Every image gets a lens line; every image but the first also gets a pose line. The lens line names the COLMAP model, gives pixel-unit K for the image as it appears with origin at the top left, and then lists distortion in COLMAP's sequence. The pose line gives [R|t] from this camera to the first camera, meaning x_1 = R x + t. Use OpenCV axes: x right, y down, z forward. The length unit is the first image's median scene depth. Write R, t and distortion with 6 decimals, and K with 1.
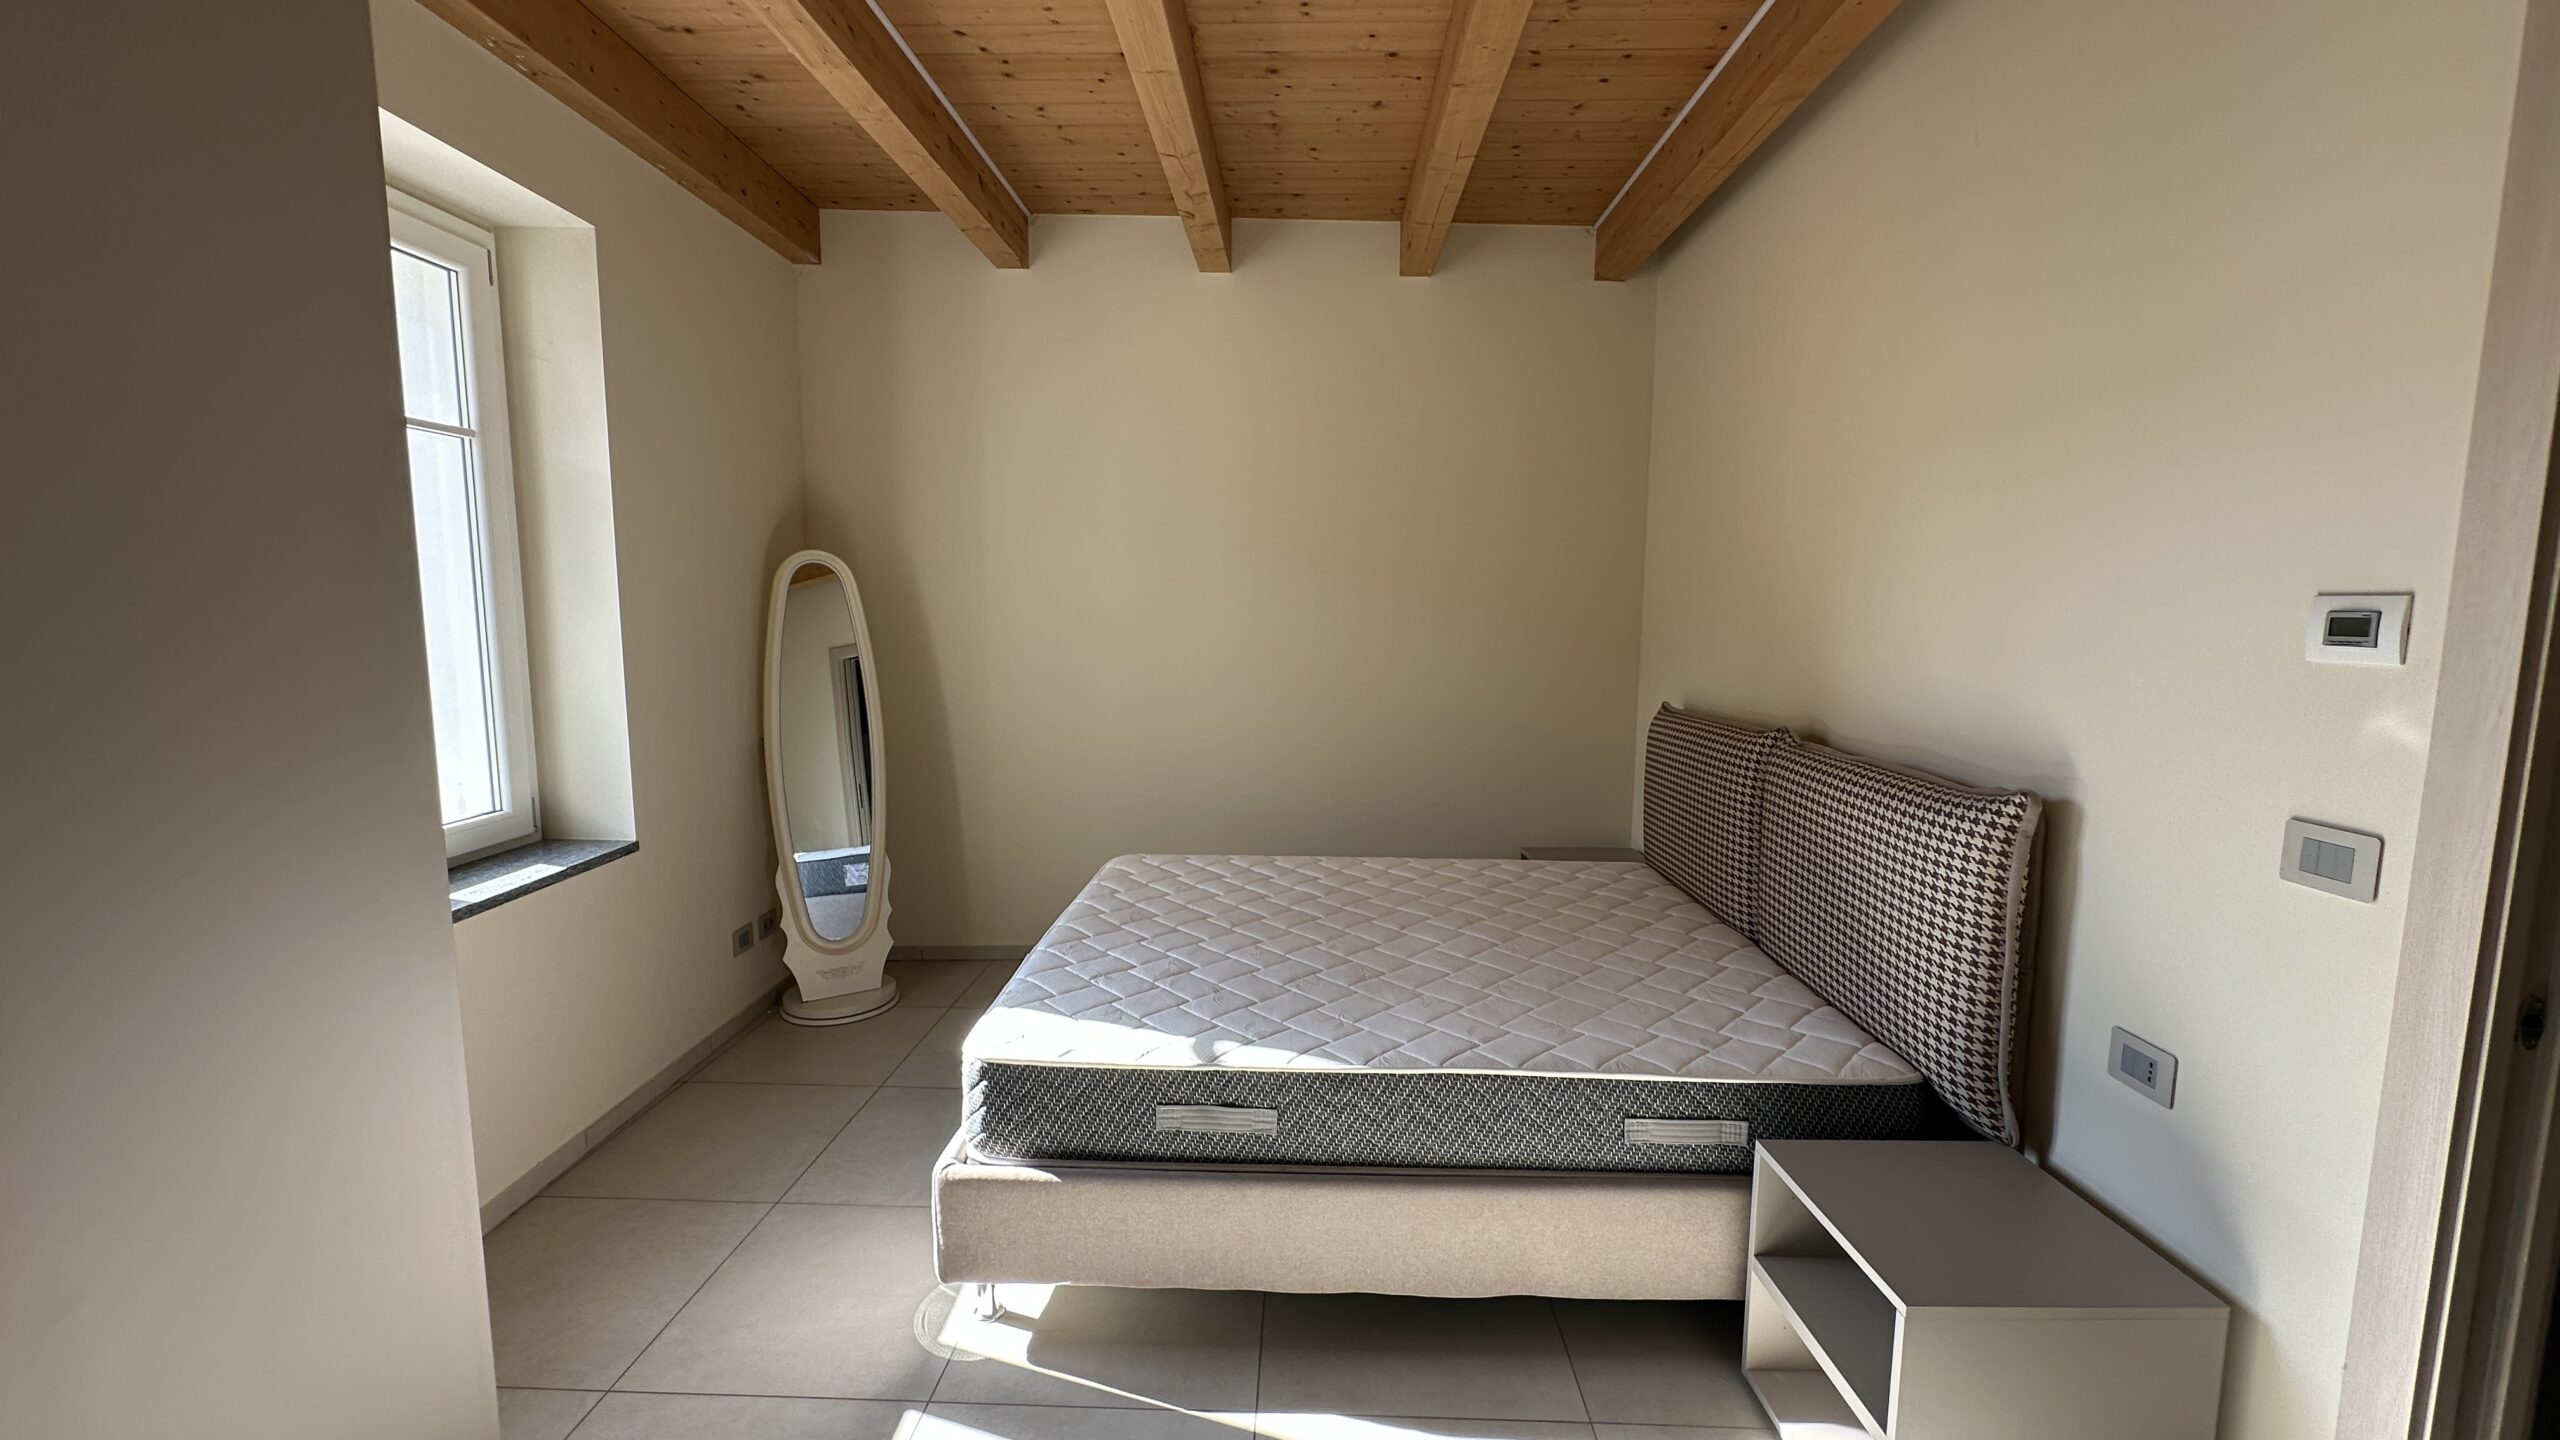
lens RADIAL K [[1037.6, 0, 1280.0], [0, 1037.6, 720.0], [0, 0, 1]] dist [-0.001002, -0.000168]
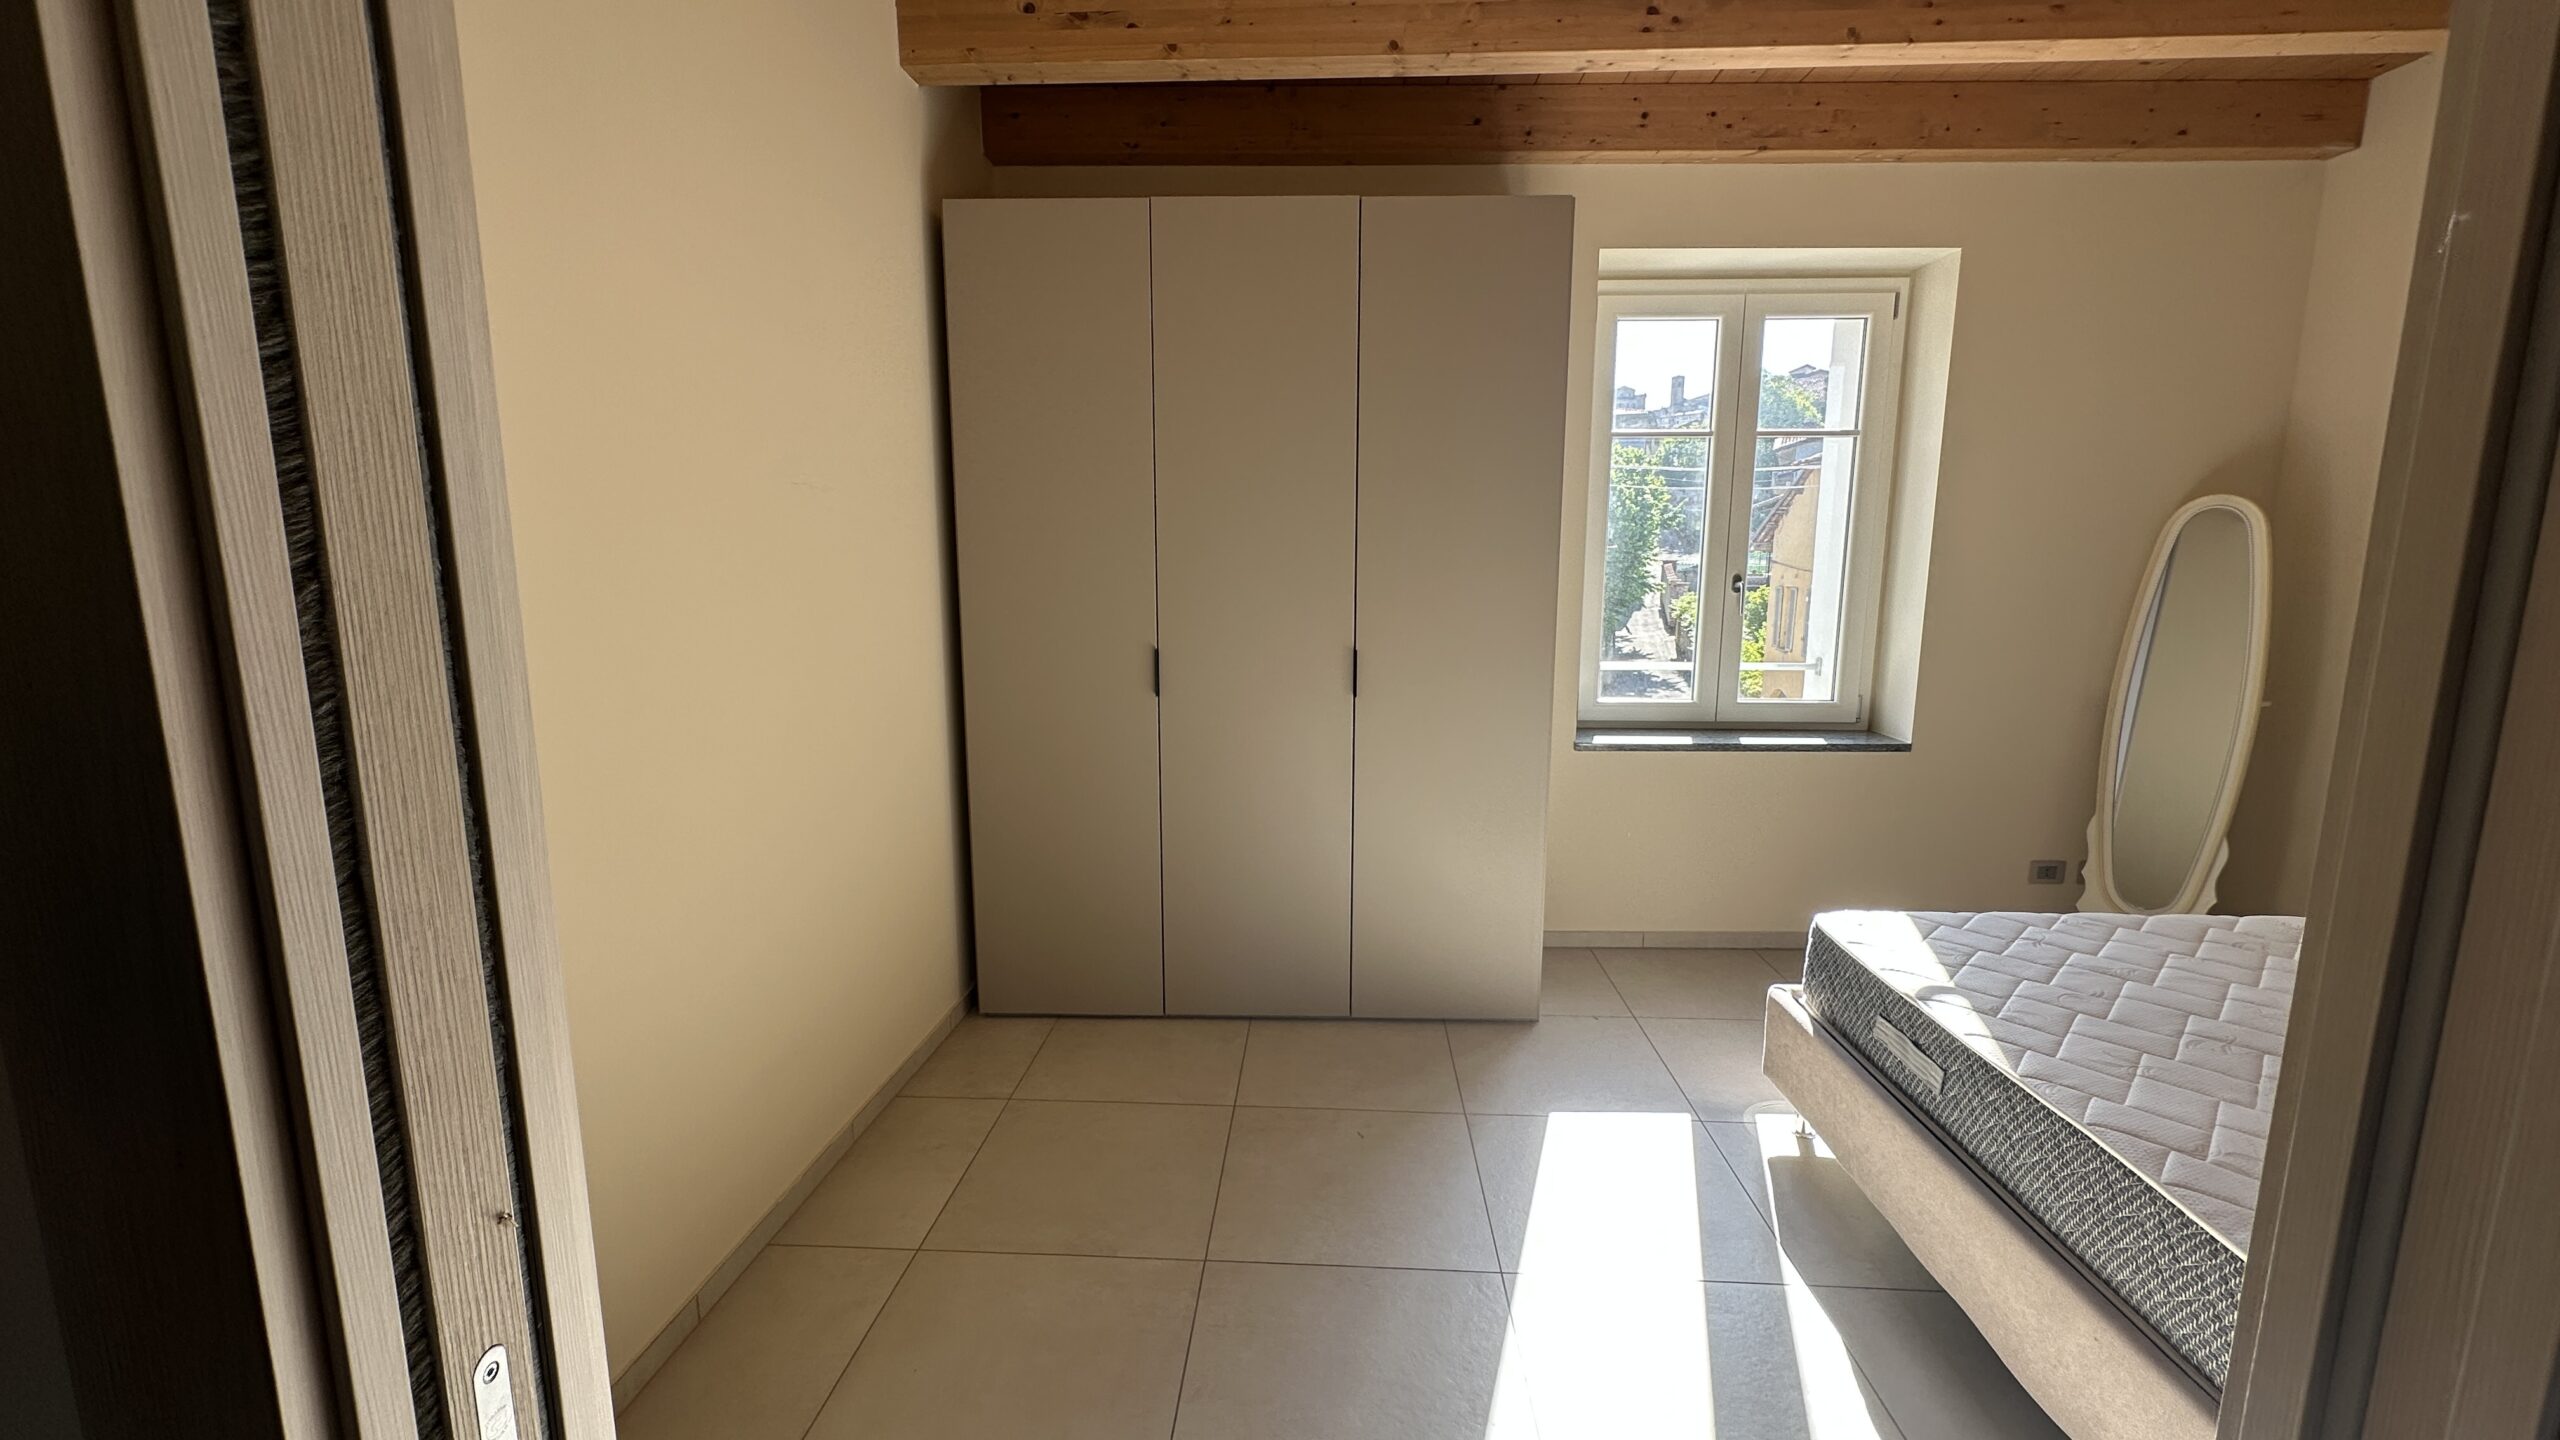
lens RADIAL K [[1026.9, 0, 1282.8], [0, 1026.9, 725.6], [0, 0, 1]] dist [-0.000585, -0.000292]
pose [[-0.022954, 0.154617, -0.987708, 0.832455], [-0.116855, 0.980781, 0.156248, -0.014679], [0.992884, 0.119005, -0.004445, 0.331655]]
